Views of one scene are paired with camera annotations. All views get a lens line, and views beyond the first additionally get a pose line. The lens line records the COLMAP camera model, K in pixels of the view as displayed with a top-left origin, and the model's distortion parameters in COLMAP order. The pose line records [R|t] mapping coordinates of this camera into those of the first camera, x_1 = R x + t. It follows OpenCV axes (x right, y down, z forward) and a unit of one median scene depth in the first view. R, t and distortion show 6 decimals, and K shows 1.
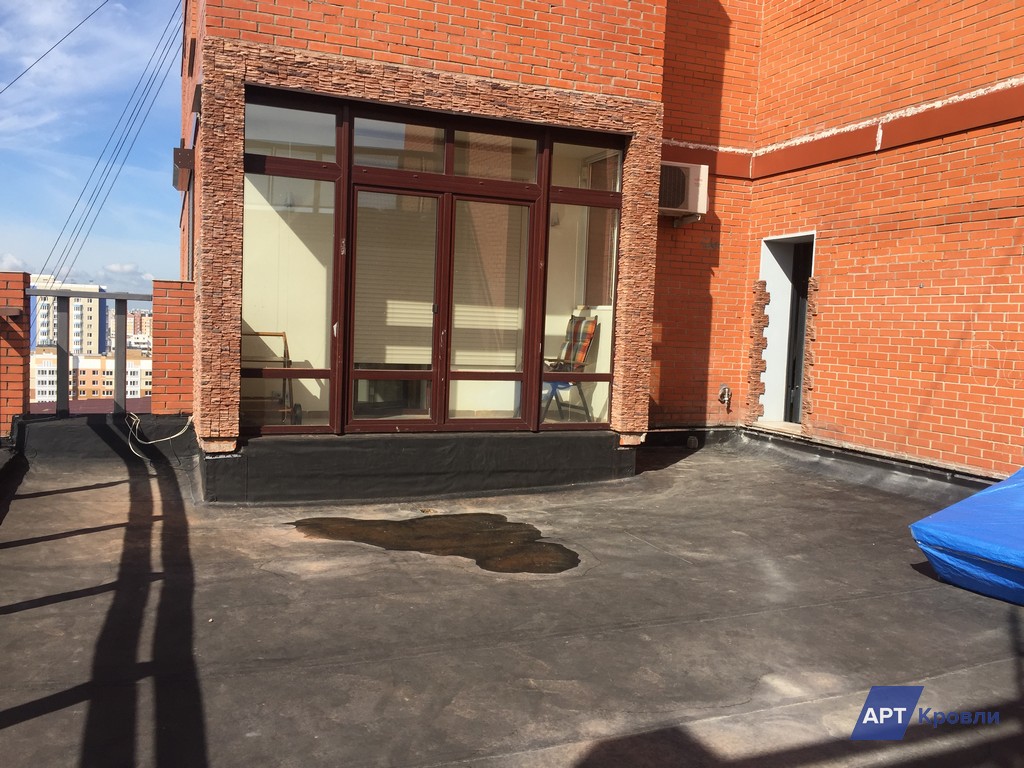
lens RADIAL K [[873.6, 0, 512.5], [0, 873.6, 383.3], [0, 0, 1]] dist [0.042565, -0.058563]
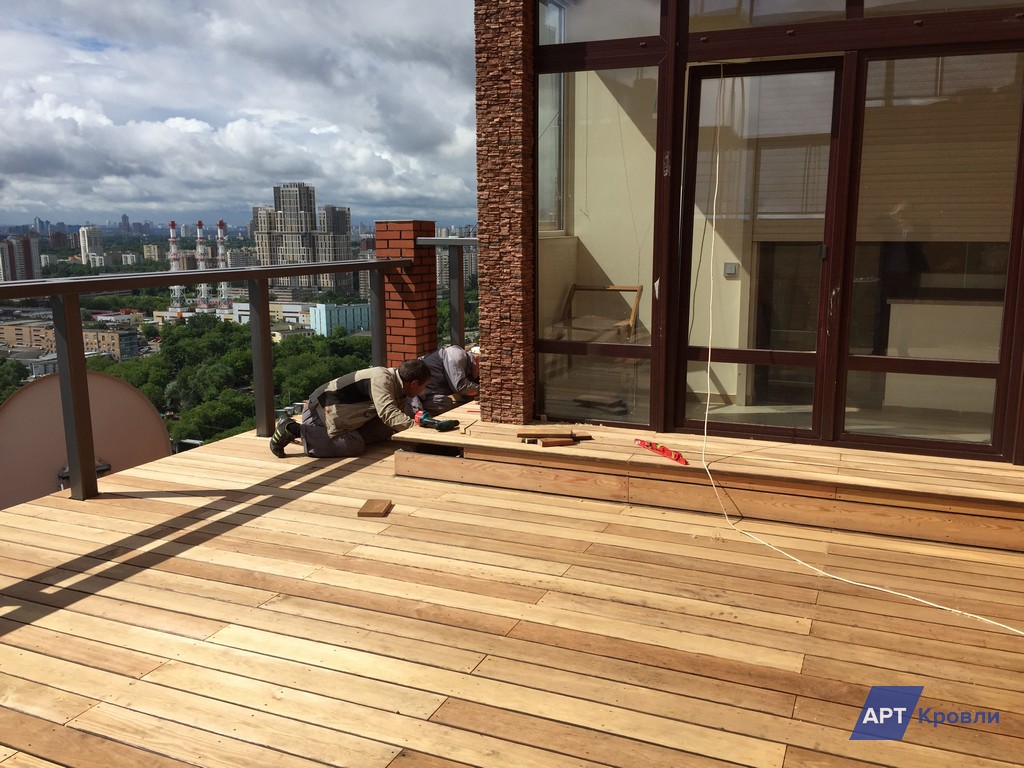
lens RADIAL K [[873.6, 0, 510.3], [0, 873.6, 384.9], [0, 0, 1]] dist [0.042565, -0.058563]
pose [[0.697416, 0.092427, -0.710682, 0.217422], [-0.020483, 0.993814, 0.109149, -0.061314], [0.716374, -0.061565, 0.694995, 0.455794]]
